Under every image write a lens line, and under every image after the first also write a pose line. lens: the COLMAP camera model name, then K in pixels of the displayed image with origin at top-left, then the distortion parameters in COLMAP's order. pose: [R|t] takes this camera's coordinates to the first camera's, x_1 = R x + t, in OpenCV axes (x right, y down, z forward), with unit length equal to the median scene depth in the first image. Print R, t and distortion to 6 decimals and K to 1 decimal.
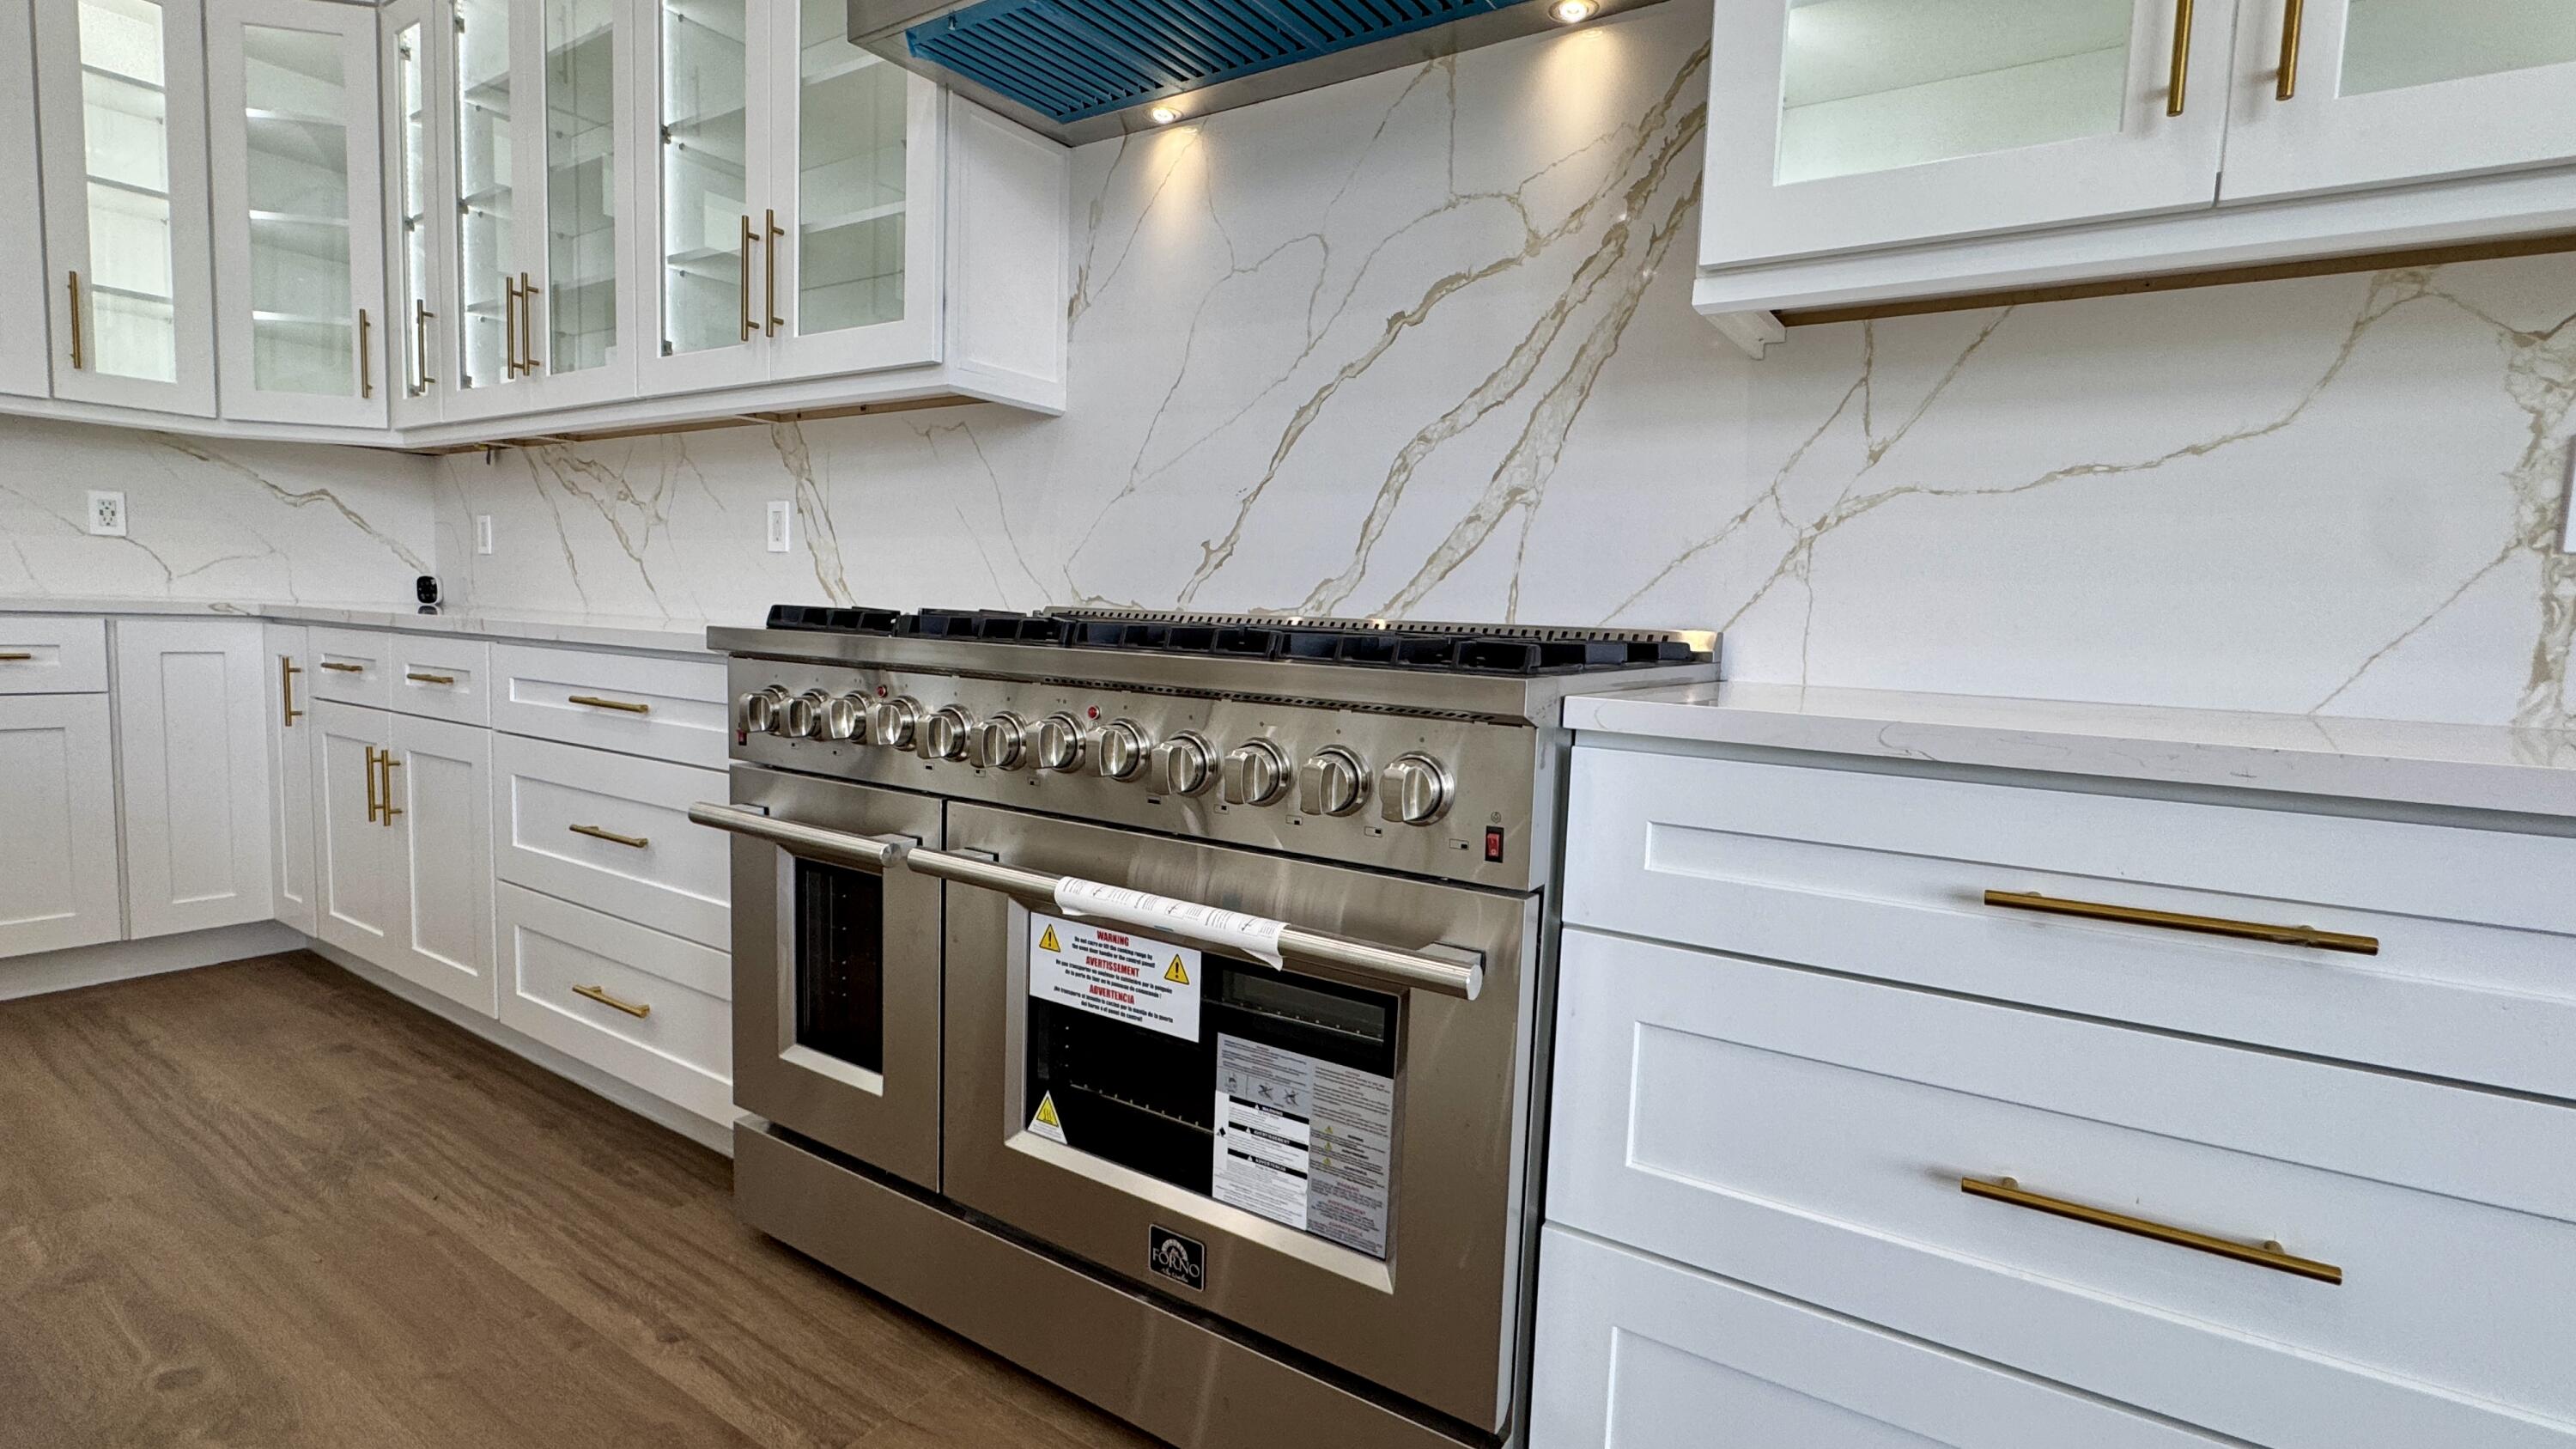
lens RADIAL K [[1189.1, 0, 1288.0], [0, 1189.1, 724.5], [0, 0, 1]] dist [-0.008936, 0.000246]
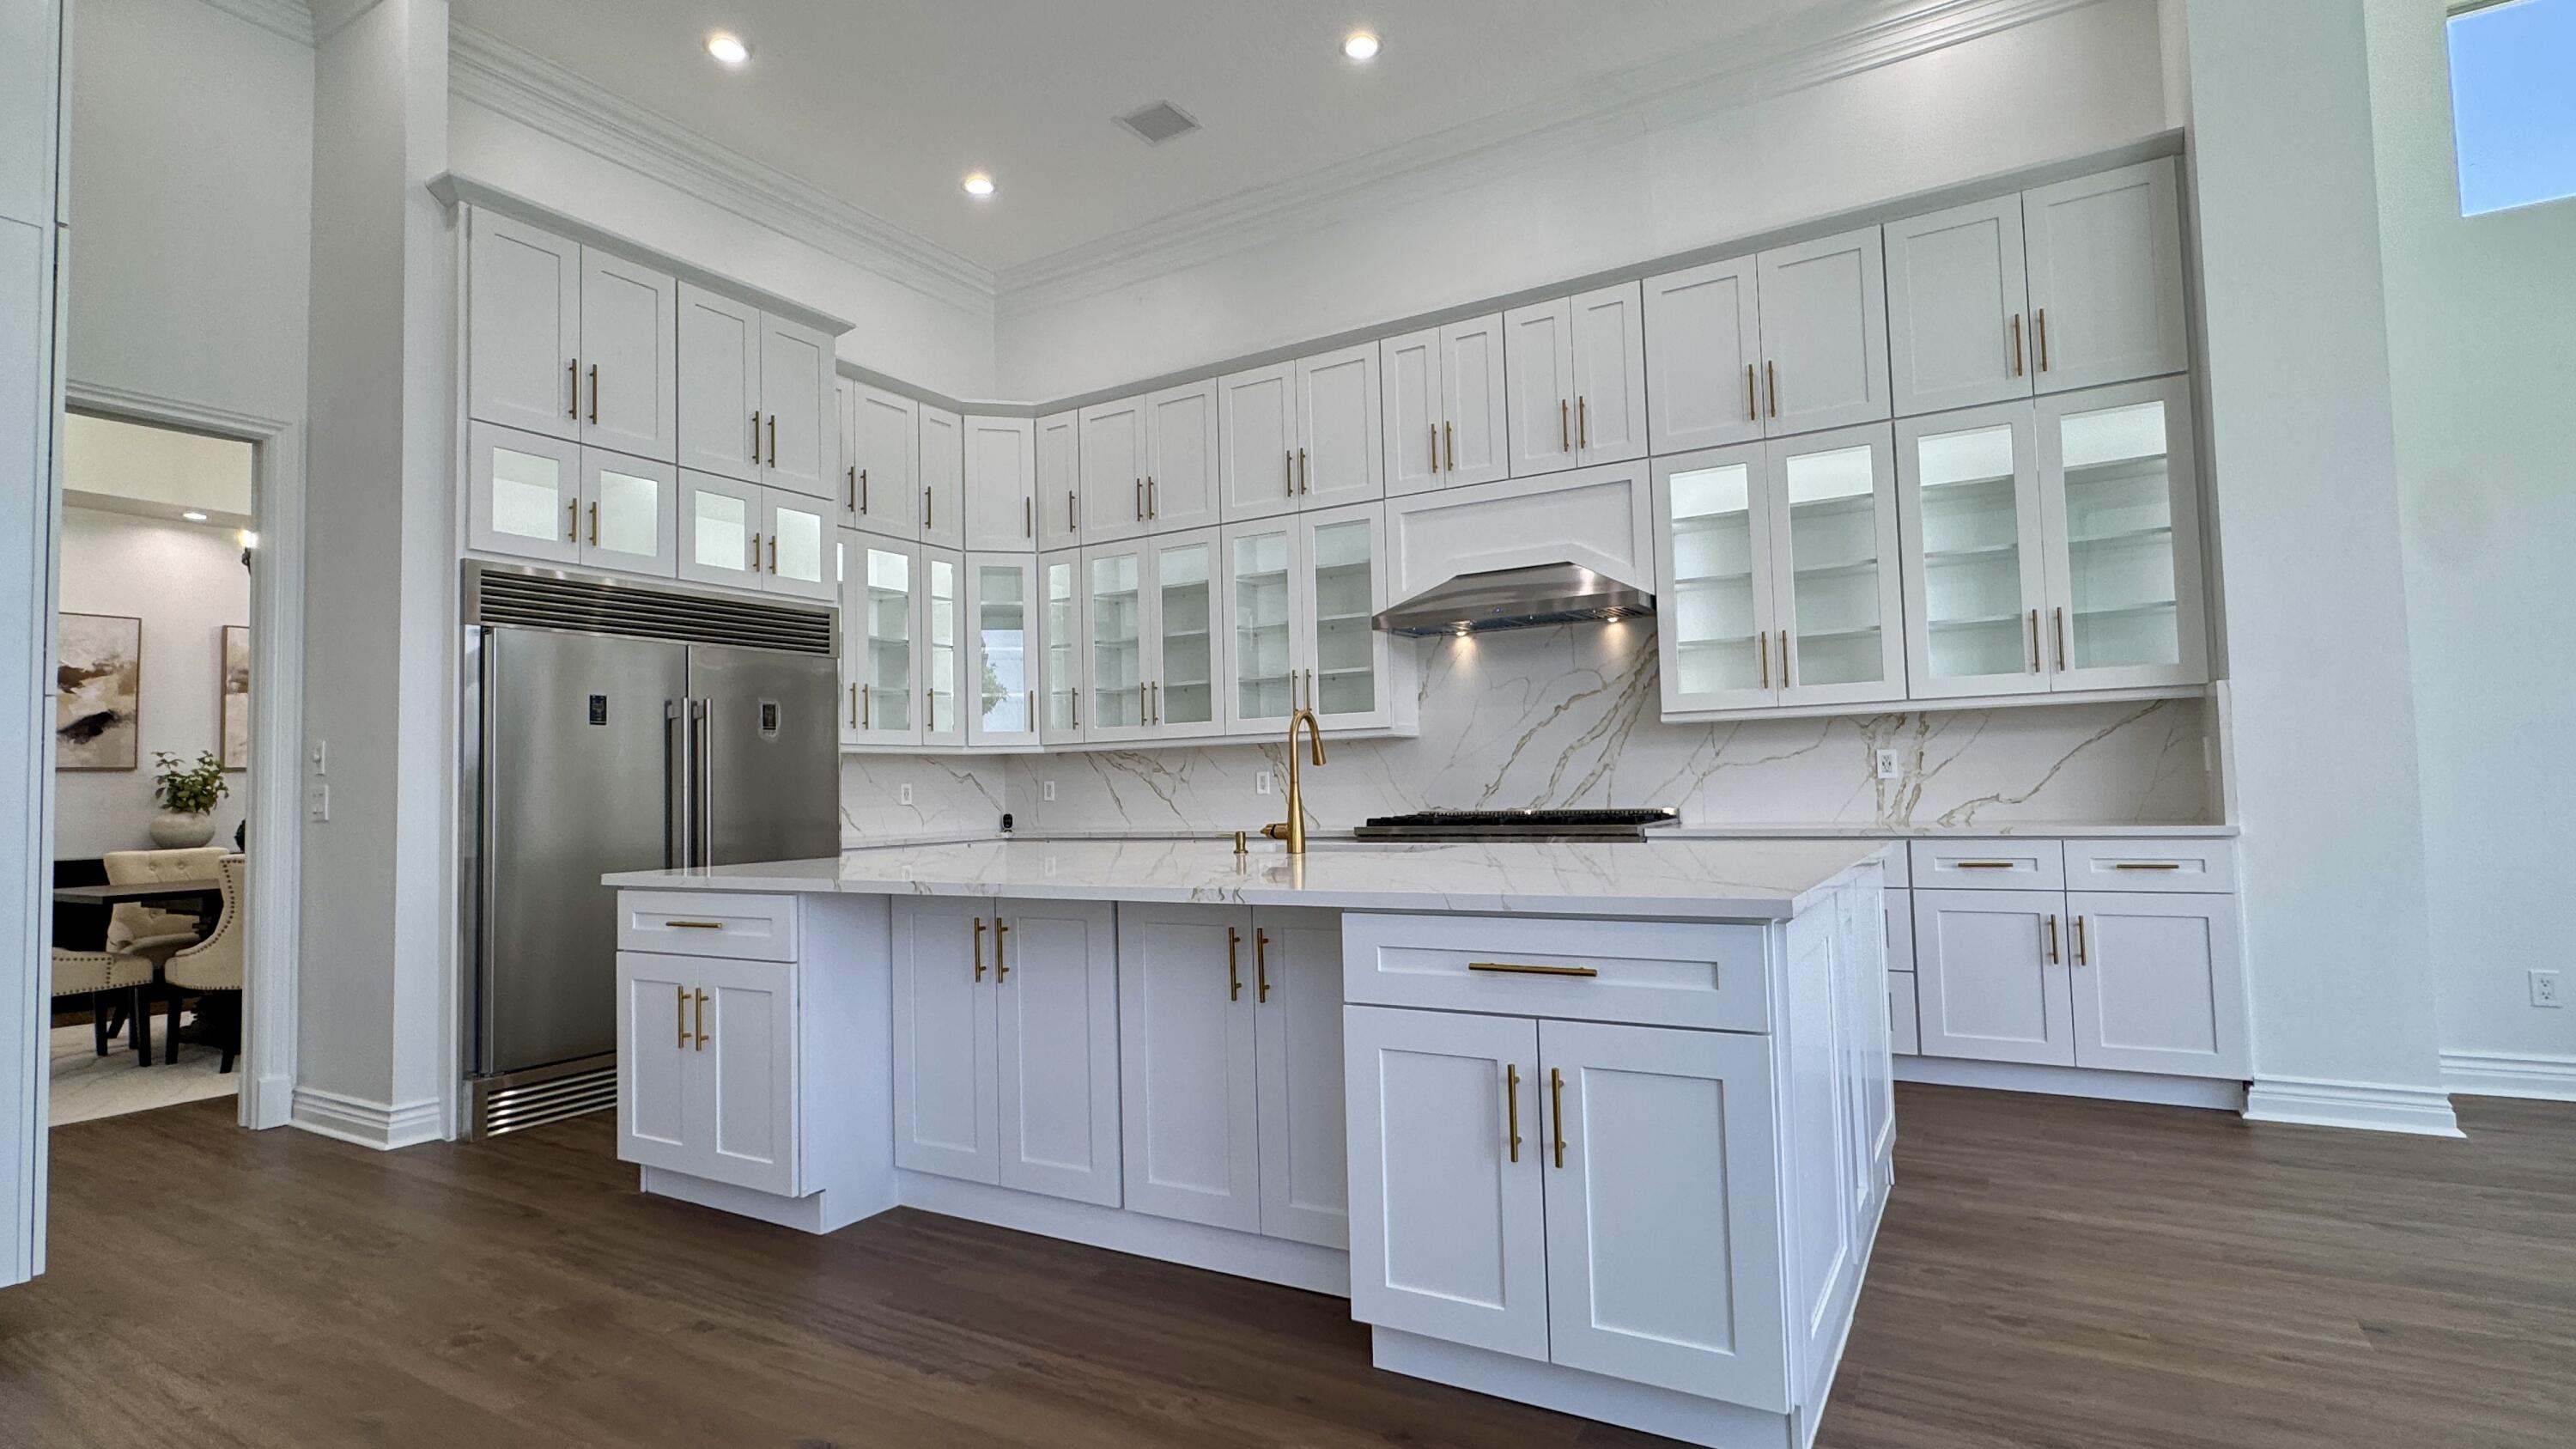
lens RADIAL K [[1236.6, 0, 1288.0], [0, 1236.6, 724.5], [0, 0, 1]] dist [-0.001609, -0.000543]
pose [[0.997015, -0.060560, 0.047882, -0.764834], [0.066807, 0.987614, -0.141968, 0.094794], [-0.038691, 0.144743, 0.988712, -2.104678]]
